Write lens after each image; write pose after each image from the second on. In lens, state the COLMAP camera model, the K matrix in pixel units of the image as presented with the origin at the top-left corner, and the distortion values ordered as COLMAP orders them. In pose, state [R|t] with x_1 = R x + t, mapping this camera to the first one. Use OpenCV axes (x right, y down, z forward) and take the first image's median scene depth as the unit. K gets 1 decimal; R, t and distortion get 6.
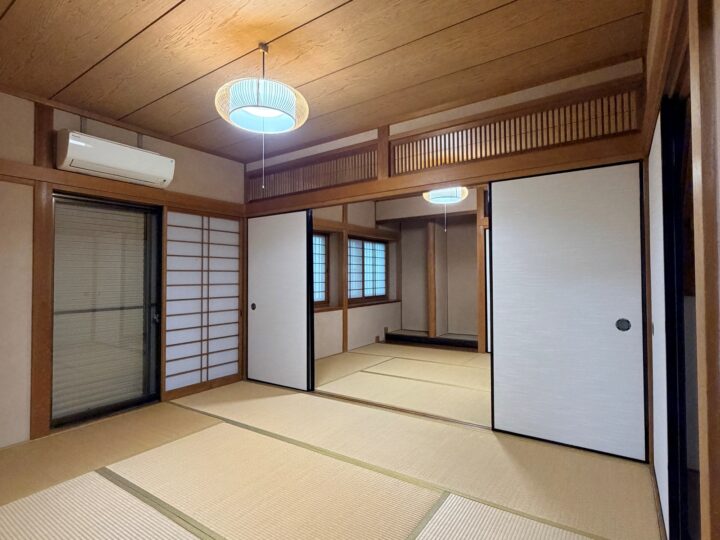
lens RADIAL K [[387.5, 0, 360.0], [0, 387.5, 270.0], [0, 0, 1]] dist [0.003714, -0.000606]
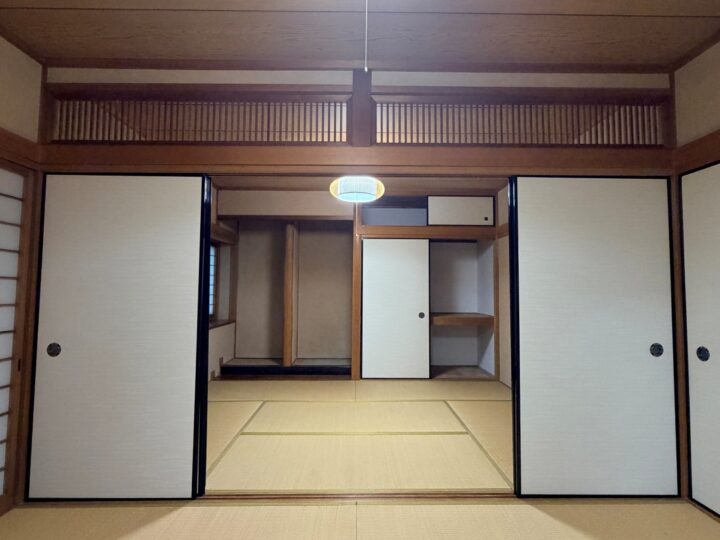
lens RADIAL K [[387.5, 0, 360.0], [0, 387.5, 270.0], [0, 0, 1]] dist [0.003714, -0.000606]
pose [[0.816405, 0.041573, 0.575982, -0.243169], [-0.023244, 0.998963, -0.039157, 0.001900], [-0.577012, 0.018579, 0.816524, 0.356733]]
